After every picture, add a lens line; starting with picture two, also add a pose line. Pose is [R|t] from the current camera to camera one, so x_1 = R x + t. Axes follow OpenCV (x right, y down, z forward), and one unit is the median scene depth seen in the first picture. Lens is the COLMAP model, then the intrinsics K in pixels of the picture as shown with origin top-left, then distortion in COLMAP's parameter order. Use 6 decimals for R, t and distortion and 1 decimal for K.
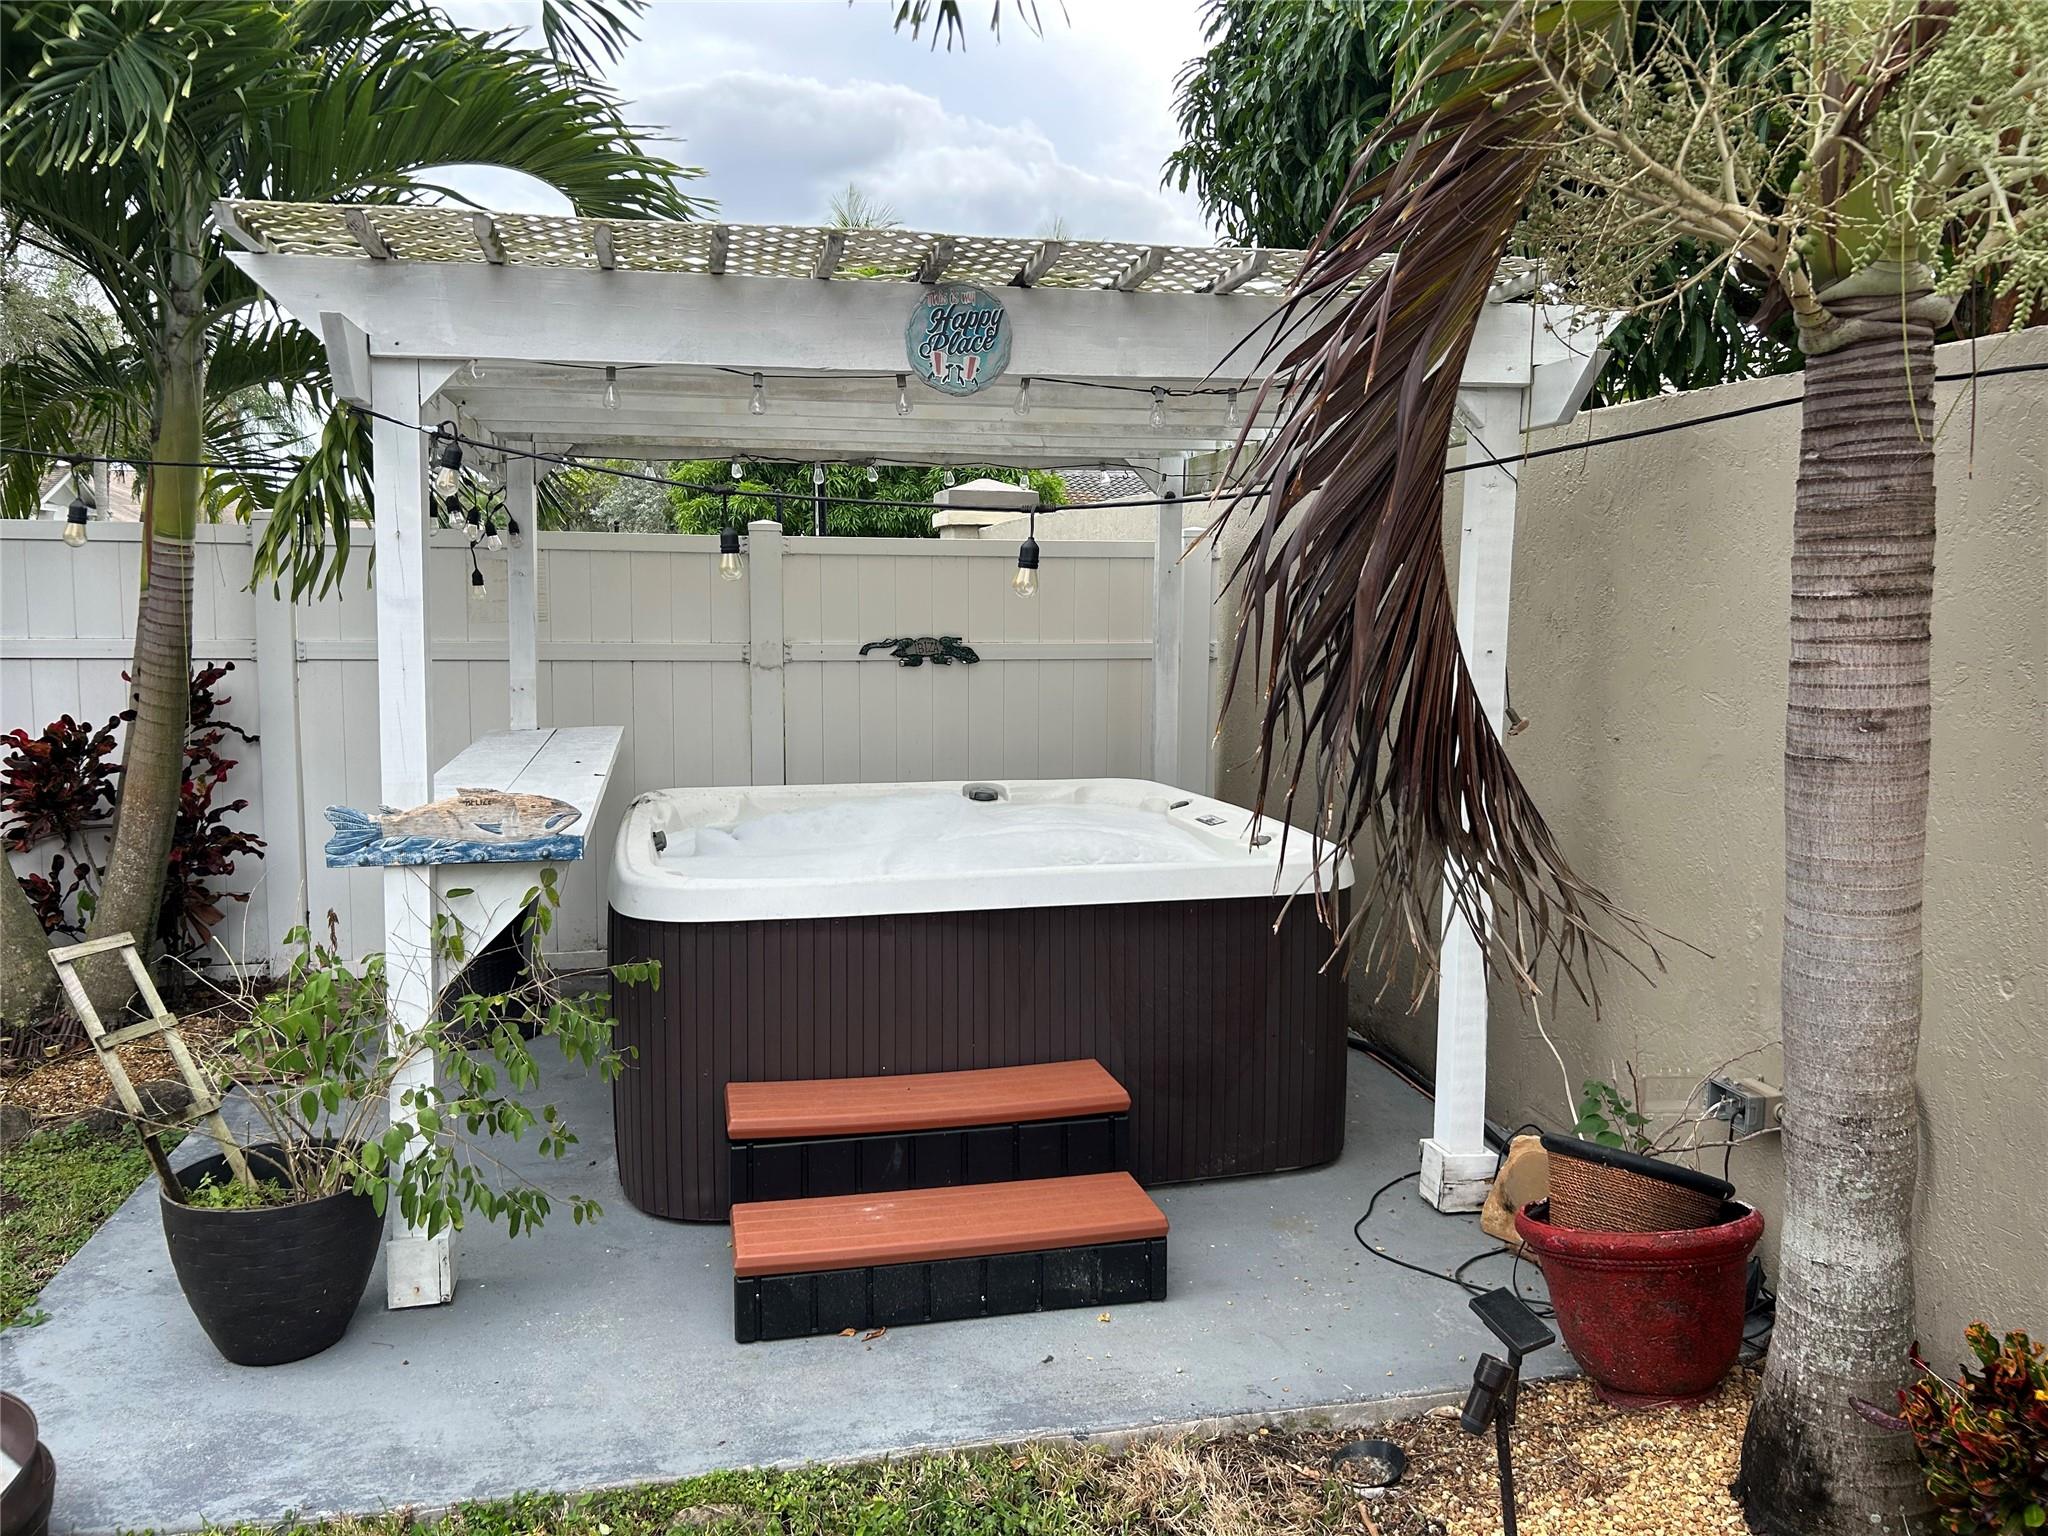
lens RADIAL K [[1540.1, 0, 1017.2], [0, 1540.1, 765.7], [0, 0, 1]] dist [0.059573, -0.062636]
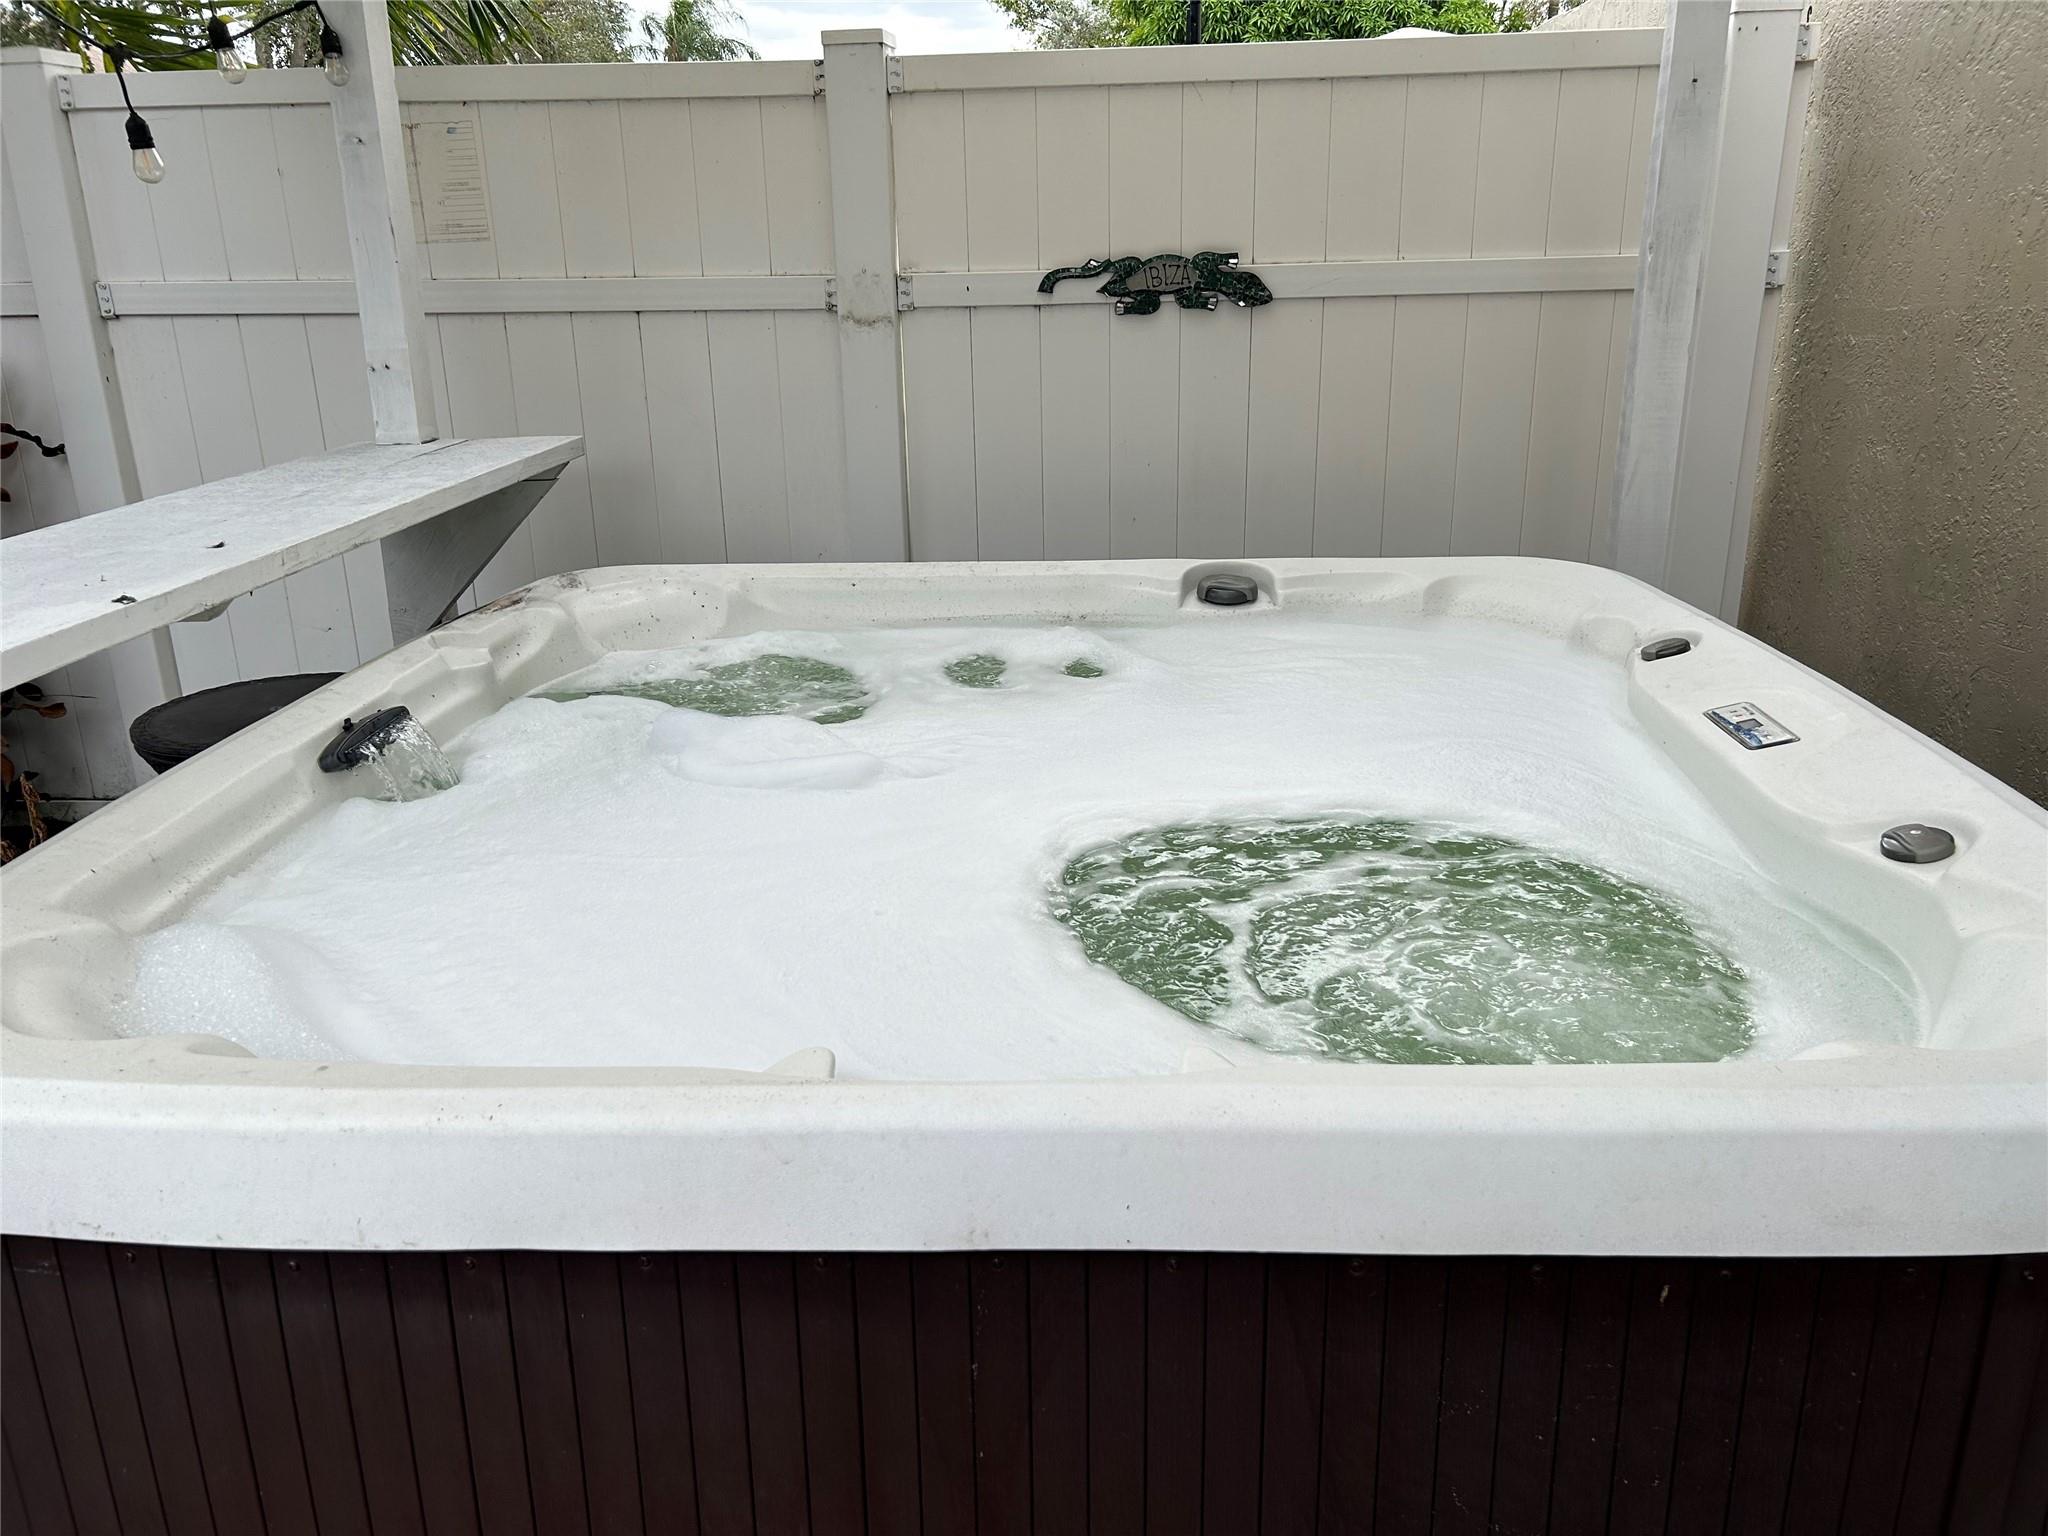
lens RADIAL K [[1540.1, 0, 1038.8], [0, 1540.1, 755.2], [0, 0, 1]] dist [0.059573, -0.062636]
pose [[0.960580, 0.062058, -0.270989, 0.086155], [-0.004187, 0.977885, 0.209100, -0.048665], [0.277973, -0.199723, 0.939597, 0.814499]]
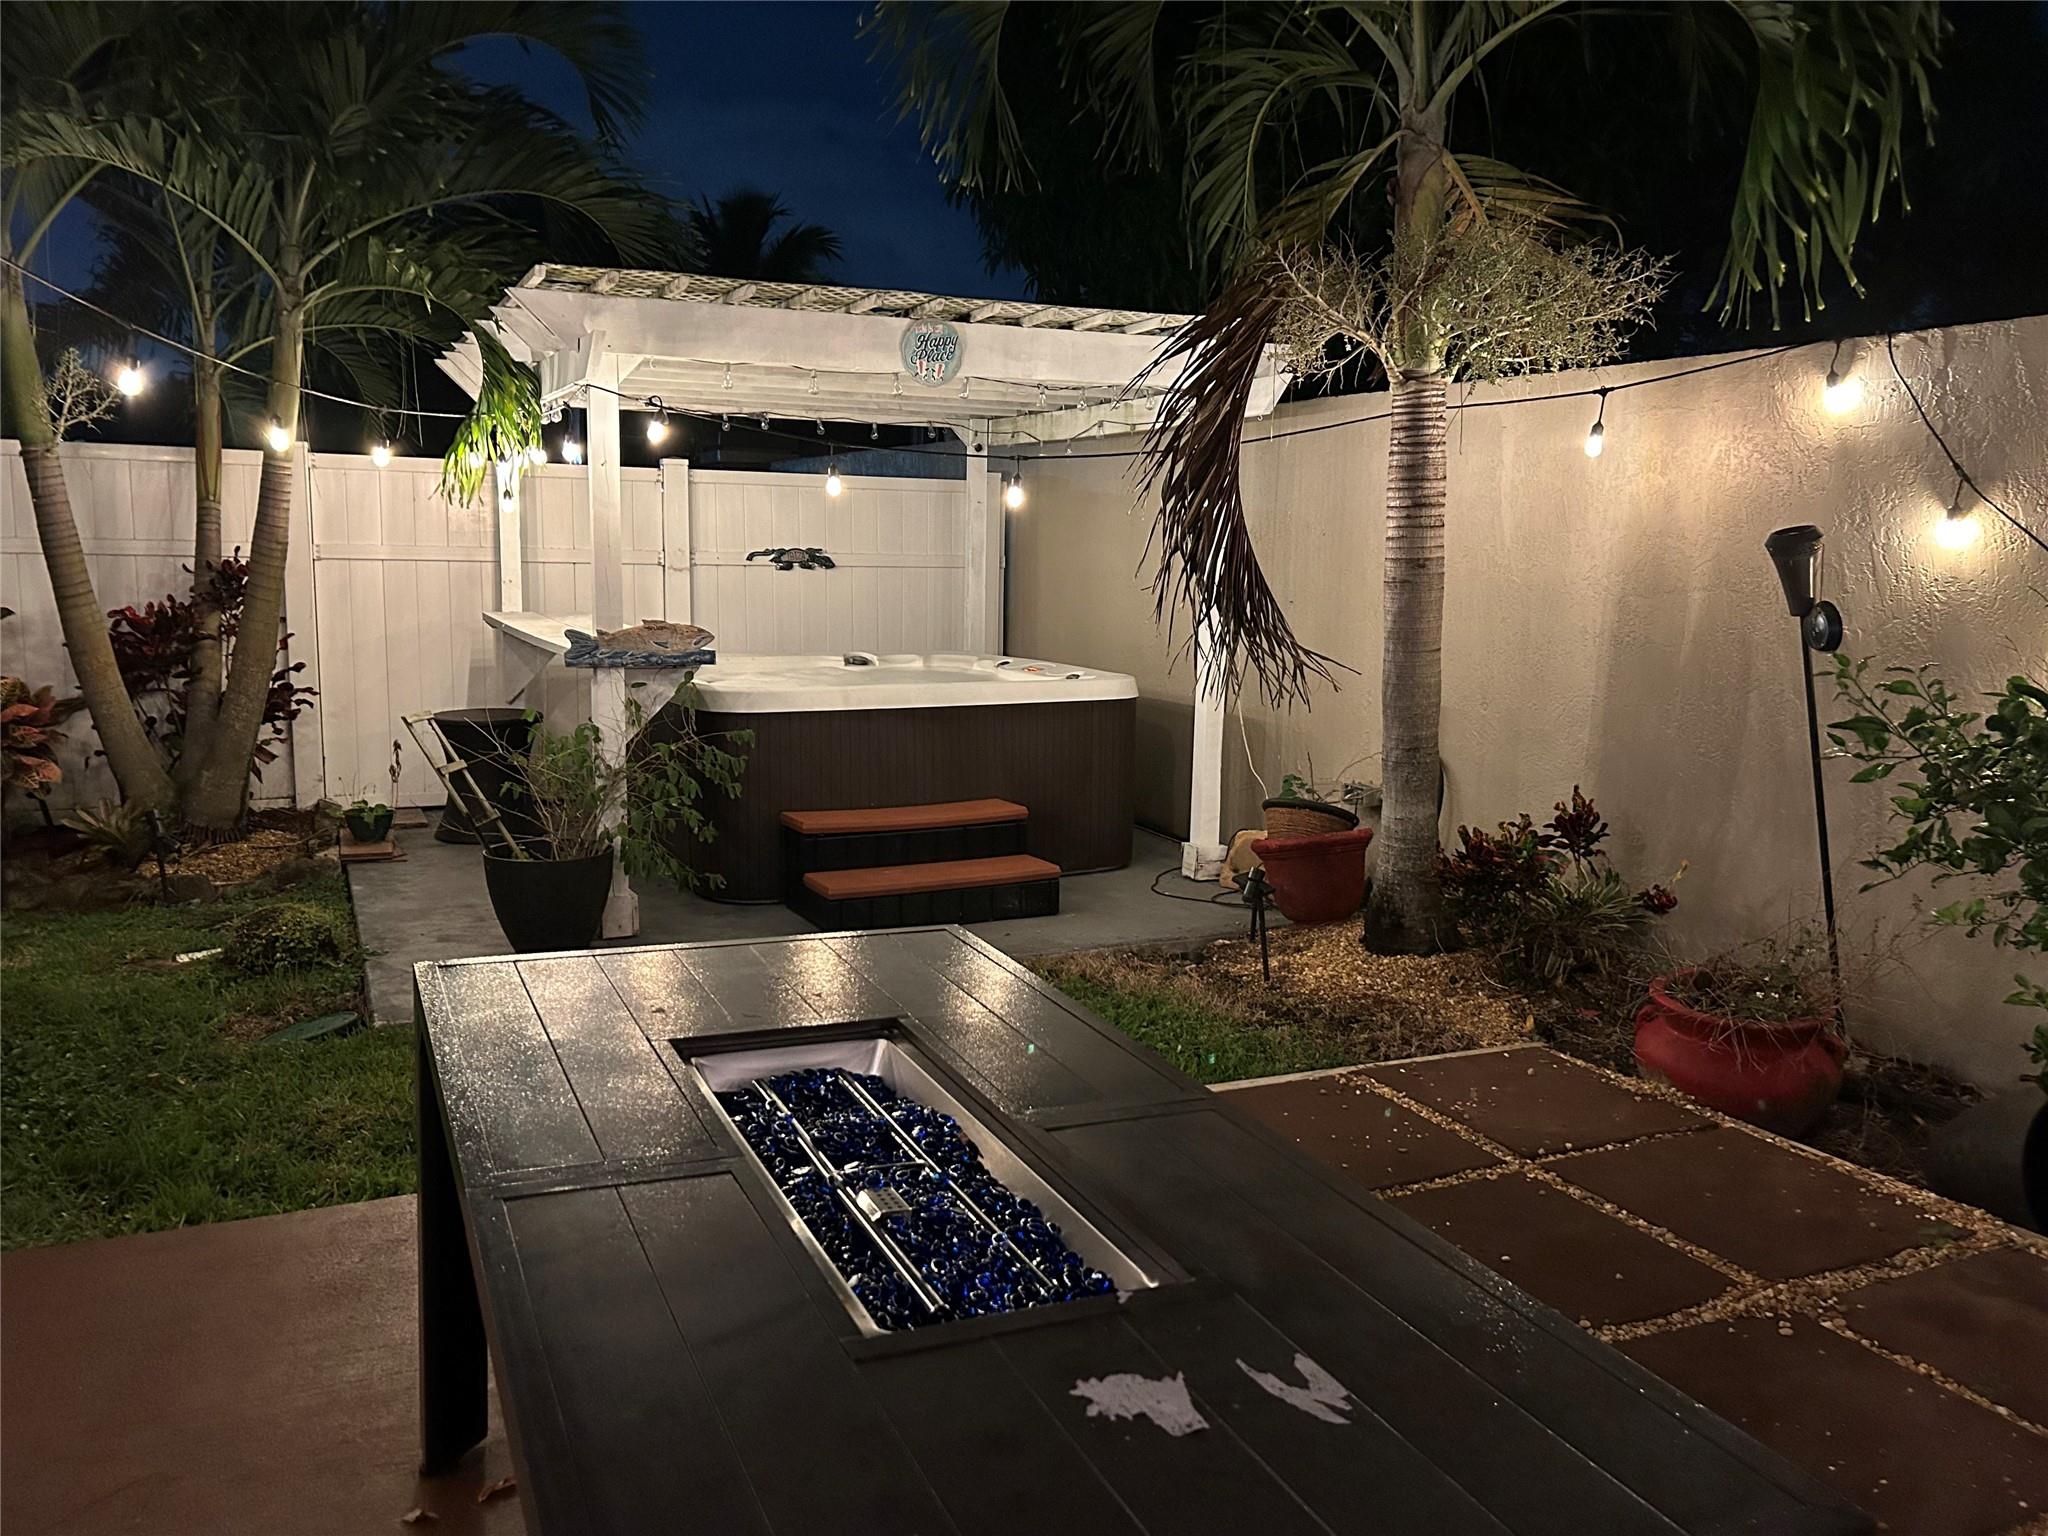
lens RADIAL K [[1540.1, 0, 1032.9], [0, 1540.1, 779.4], [0, 0, 1]] dist [0.059573, -0.062636]
pose [[0.970869, -0.025100, 0.238292, -0.318116], [0.014862, 0.998891, 0.044665, 0.104696], [-0.239149, -0.039822, 0.970166, -0.624310]]
